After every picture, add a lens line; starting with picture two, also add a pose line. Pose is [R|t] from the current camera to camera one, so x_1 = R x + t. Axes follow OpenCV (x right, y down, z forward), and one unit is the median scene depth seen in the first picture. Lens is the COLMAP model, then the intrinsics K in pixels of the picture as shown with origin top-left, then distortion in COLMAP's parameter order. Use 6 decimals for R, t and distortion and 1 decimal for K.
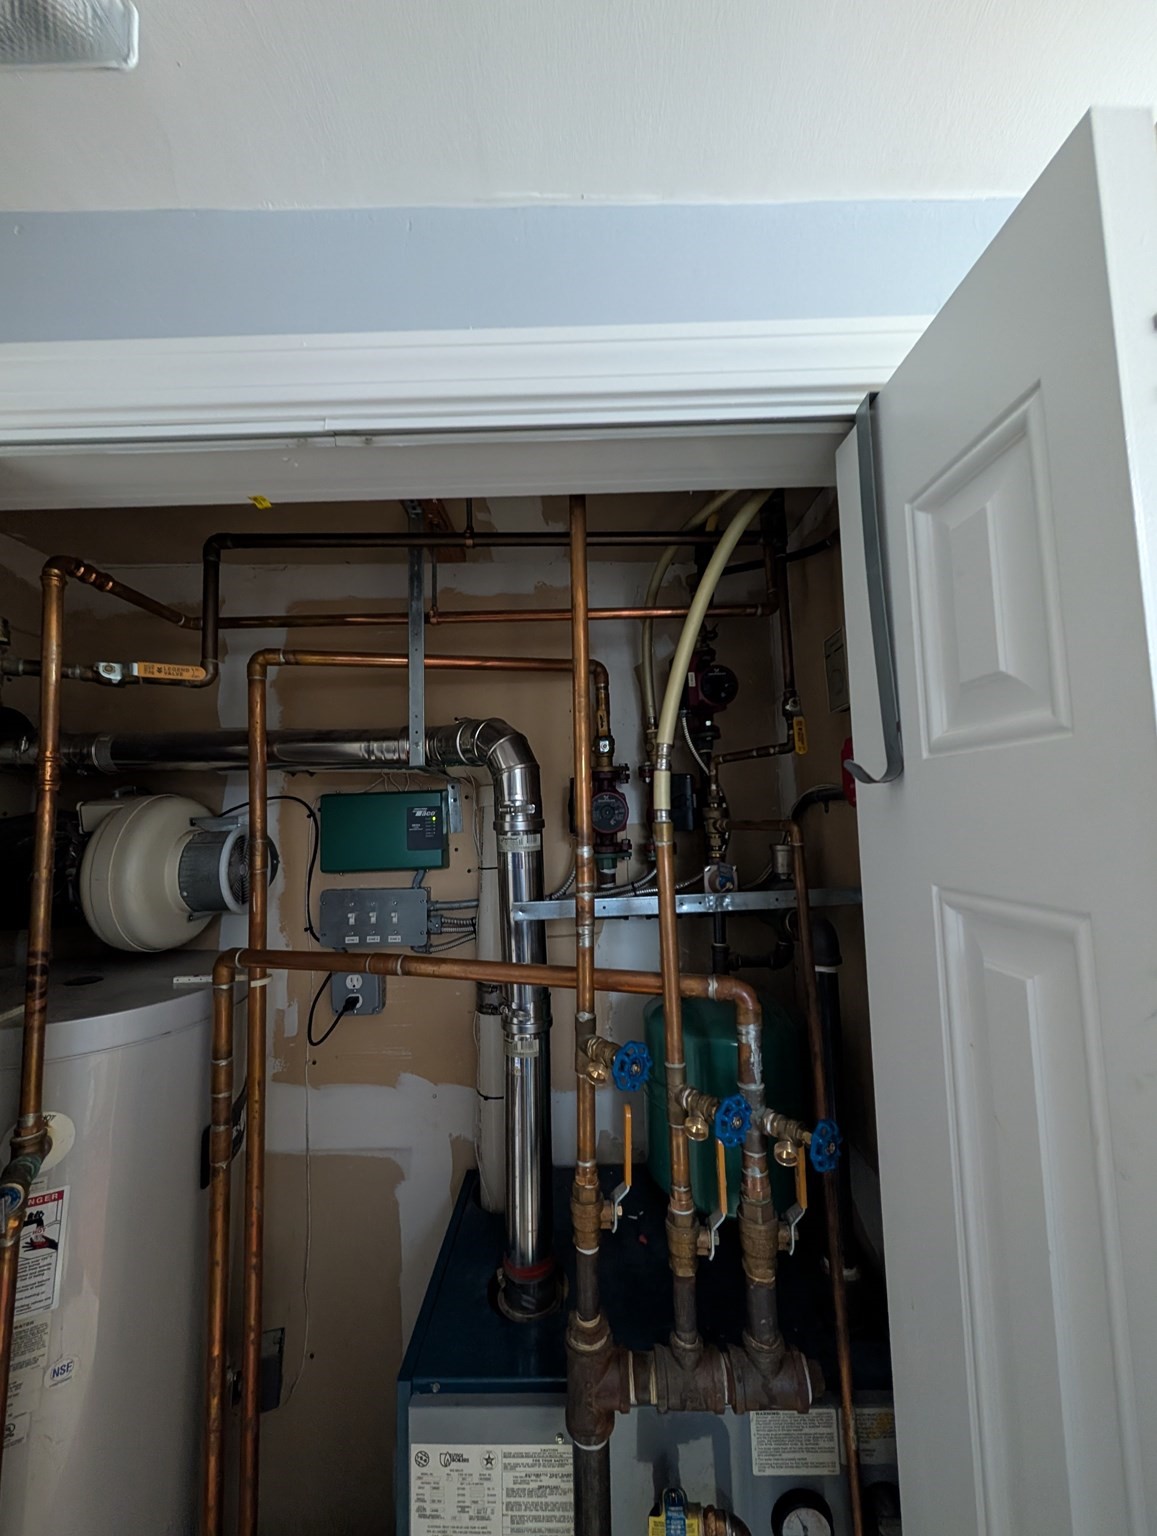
lens RADIAL K [[580.6, 0, 575.9], [0, 580.6, 766.4], [0, 0, 1]] dist [-0.002205, 0.000693]
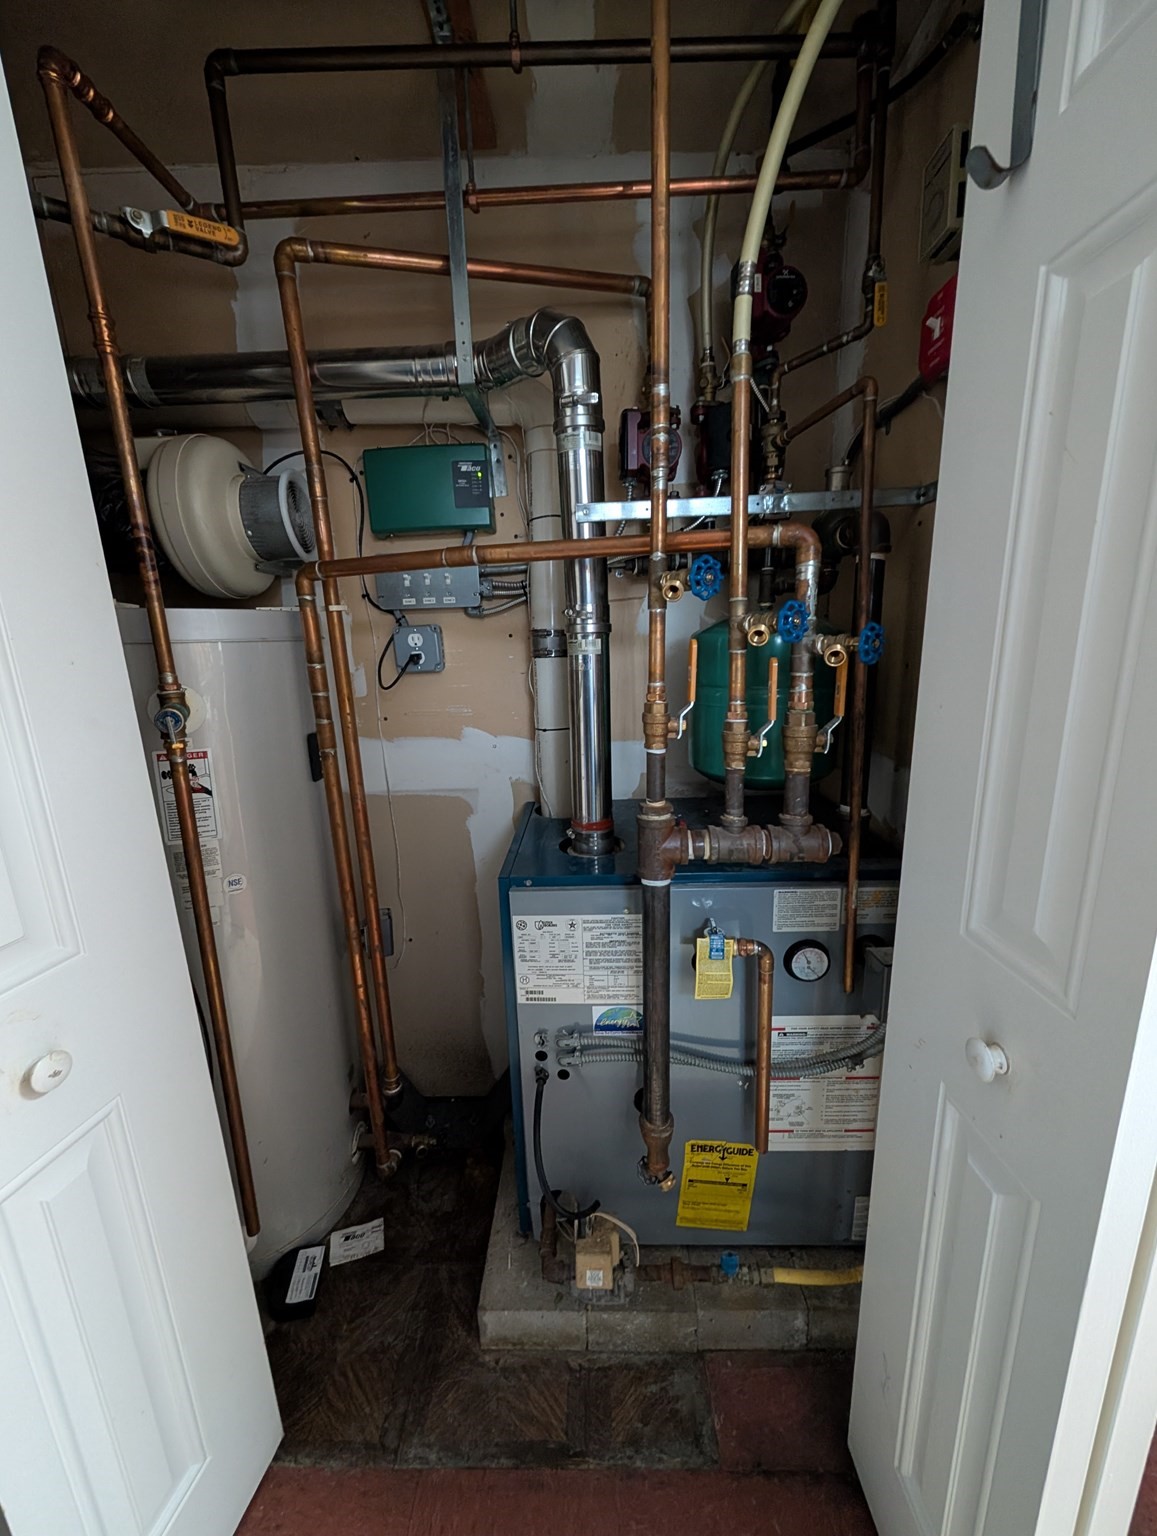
lens RADIAL K [[580.6, 0, 575.9], [0, 580.6, 766.4], [0, 0, 1]] dist [-0.002205, 0.000693]
pose [[0.999879, -0.007631, -0.013545, -0.098578], [0.011375, 0.953007, 0.302736, 0.368316], [0.010598, -0.302853, 0.952978, -0.123071]]
